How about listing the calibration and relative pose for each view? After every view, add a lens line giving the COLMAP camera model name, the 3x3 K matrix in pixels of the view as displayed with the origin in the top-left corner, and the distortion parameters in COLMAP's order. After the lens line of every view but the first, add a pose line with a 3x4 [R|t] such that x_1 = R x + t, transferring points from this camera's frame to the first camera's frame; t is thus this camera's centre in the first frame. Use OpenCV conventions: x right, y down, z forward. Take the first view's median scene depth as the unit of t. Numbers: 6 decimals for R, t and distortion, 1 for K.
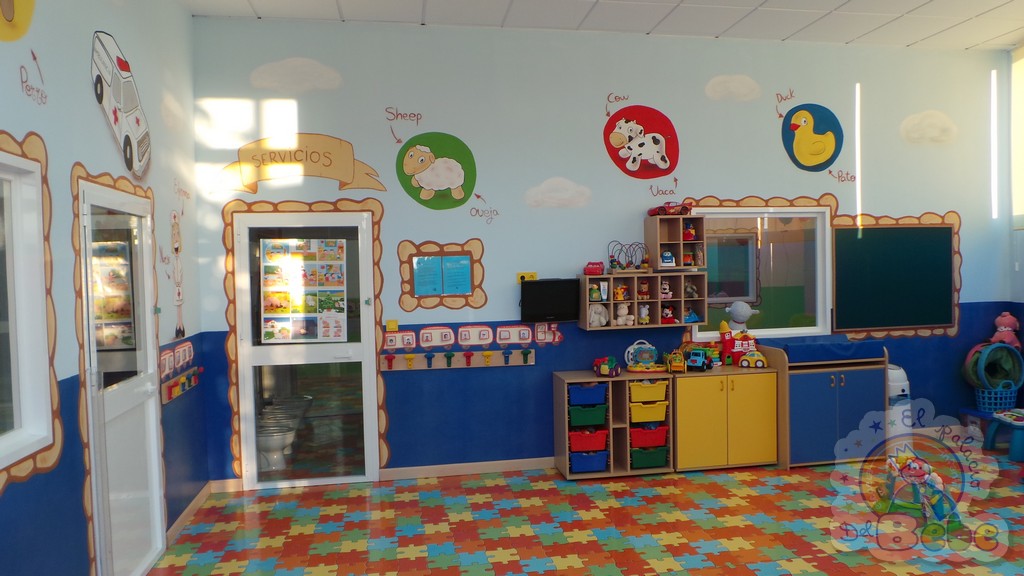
lens RADIAL K [[705.9, 0, 512.0], [0, 705.9, 288.0], [0, 0, 1]] dist [-0.024704, 0.001309]
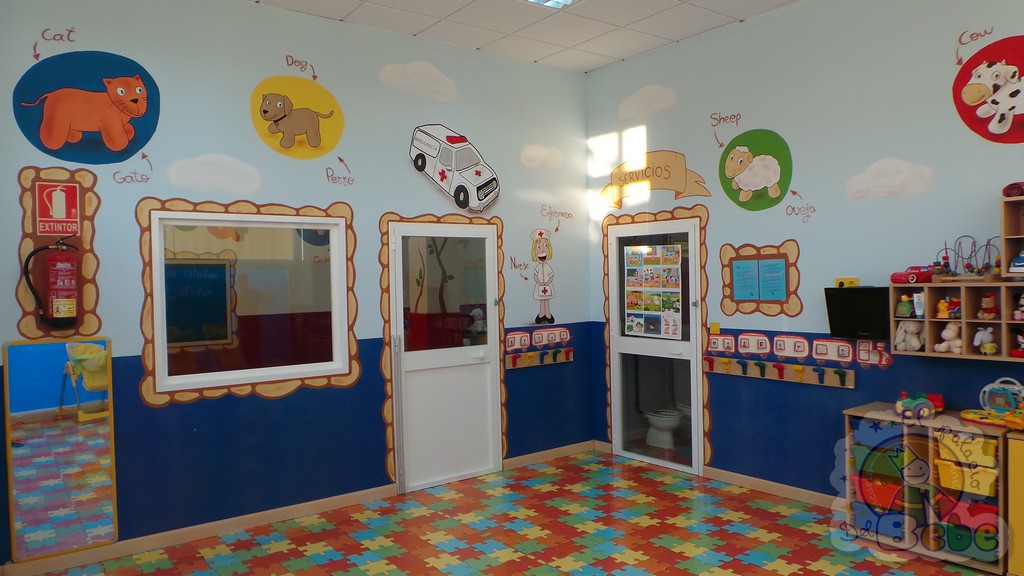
lens RADIAL K [[705.8, 0, 529.8], [0, 705.8, 290.2], [0, 0, 1]] dist [-0.026187, 0.000360]
pose [[0.476856, 0.030827, -0.878440, 0.586496], [-0.015650, 0.999524, 0.026581, -0.024181], [0.878842, 0.001072, 0.477112, 0.277688]]
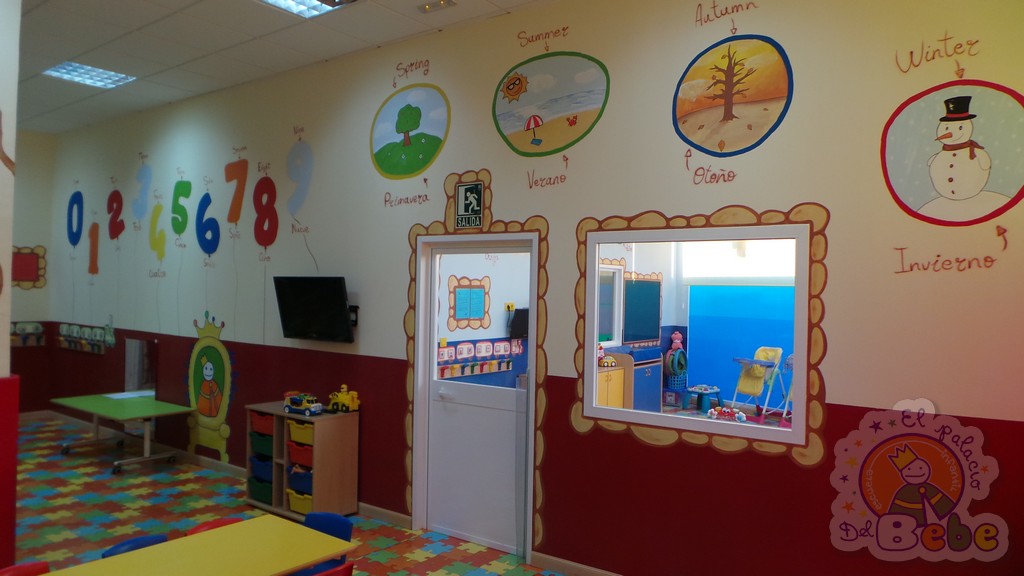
lens RADIAL K [[705.9, 0, 512.0], [0, 705.9, 288.0], [0, 0, 1]] dist [-0.024704, 0.001309]
pose [[0.726527, 0.040347, 0.685952, -0.936174], [-0.015254, 0.998976, -0.042603, 0.008194], [-0.686968, 0.020489, 0.726398, 0.001385]]
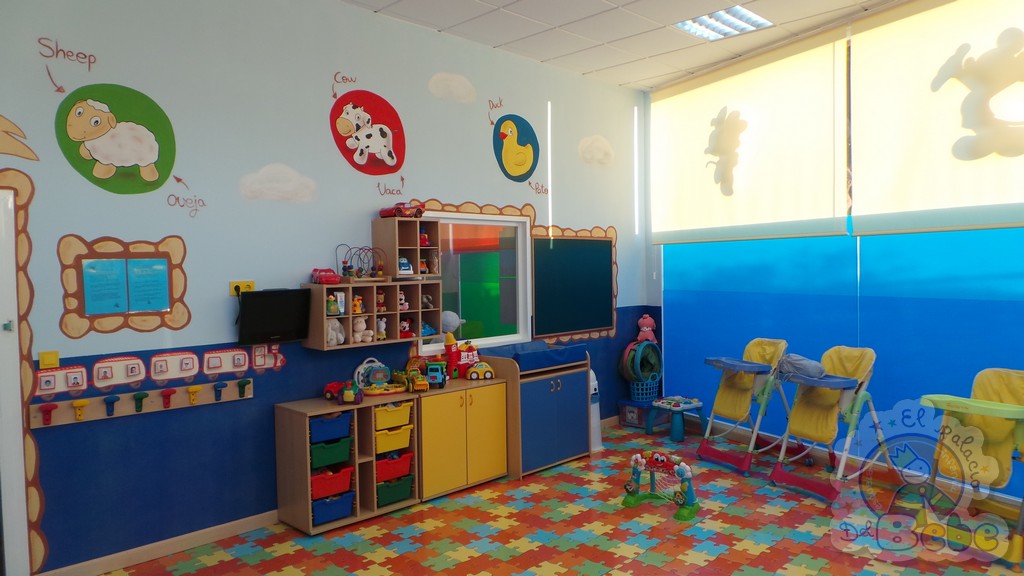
lens RADIAL K [[711.2, 0, 508.0], [0, 711.2, 289.9], [0, 0, 1]] dist [-0.025237, 0.003180]
pose [[0.813684, -0.008441, 0.581246, -0.201345], [0.014657, 0.999875, -0.005997, -0.003338], [-0.581123, 0.013399, 0.813706, 0.189901]]
